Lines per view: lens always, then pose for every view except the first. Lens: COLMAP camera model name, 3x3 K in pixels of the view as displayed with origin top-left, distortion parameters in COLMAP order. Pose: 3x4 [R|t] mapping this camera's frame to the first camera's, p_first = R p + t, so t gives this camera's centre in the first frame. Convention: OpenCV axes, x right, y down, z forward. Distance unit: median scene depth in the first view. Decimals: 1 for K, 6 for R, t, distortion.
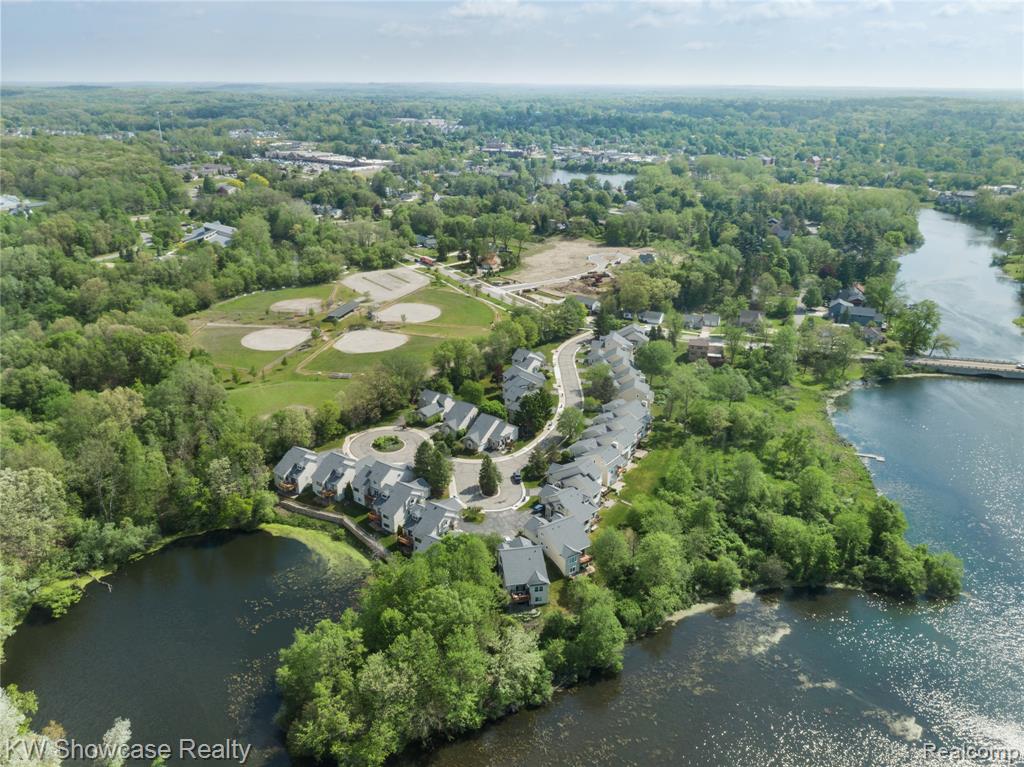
lens RADIAL K [[773.7, 0, 514.0], [0, 773.7, 383.6], [0, 0, 1]] dist [-0.019625, 0.009641]
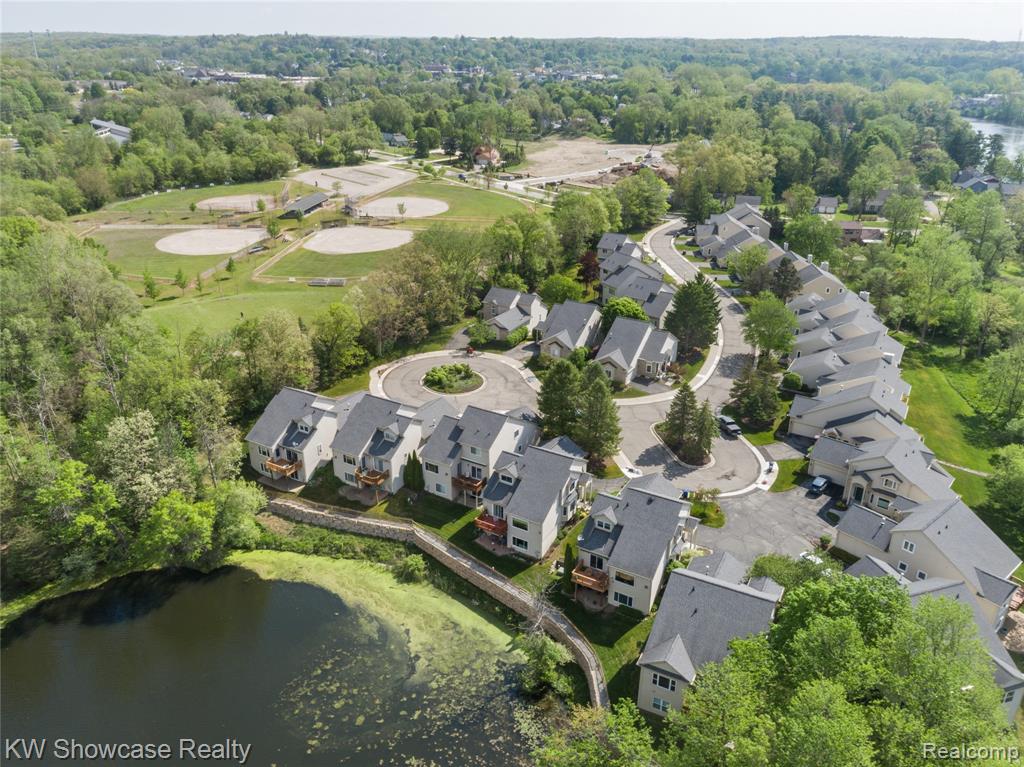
lens RADIAL K [[773.7, 0, 514.0], [0, 773.7, 383.6], [0, 0, 1]] dist [-0.019625, 0.009641]
pose [[0.994368, -0.045579, 0.095686, -0.159322], [0.040824, 0.997860, 0.051077, 0.051106], [-0.097809, -0.046883, 0.994100, 0.423053]]
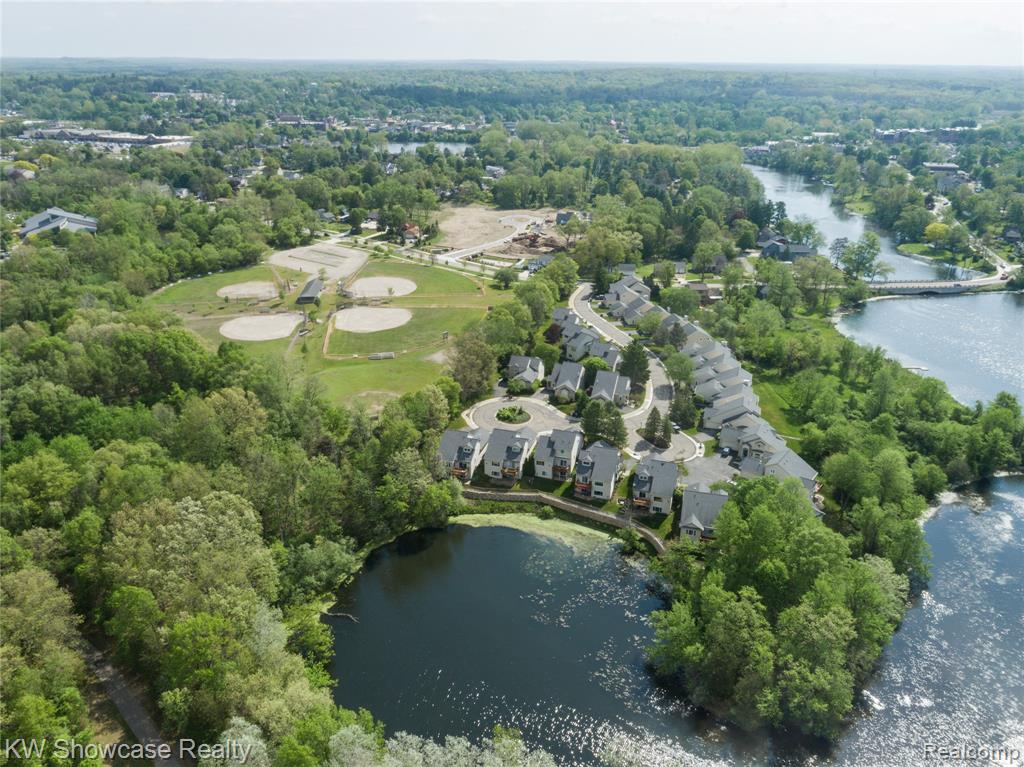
lens RADIAL K [[773.7, 0, 514.0], [0, 773.7, 383.6], [0, 0, 1]] dist [-0.019625, 0.009641]
pose [[0.944712, -0.125899, 0.302768, -0.404319], [0.117407, 0.992010, 0.046165, -0.001914], [-0.306161, -0.008066, 0.951946, 0.110332]]
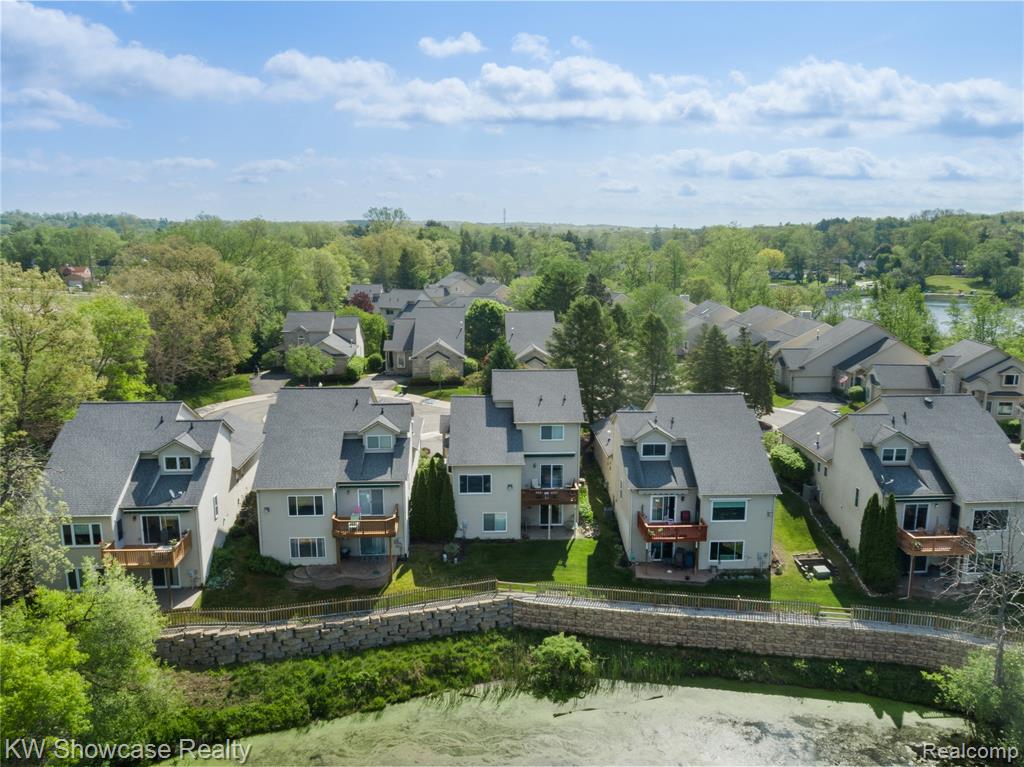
lens RADIAL K [[773.7, 0, 514.0], [0, 773.7, 383.6], [0, 0, 1]] dist [-0.019625, 0.009641]
pose [[0.775743, -0.126871, 0.618164, -0.277537], [0.234056, 0.967557, -0.095141, 0.107430], [-0.586038, 0.218489, 0.780270, 0.641666]]
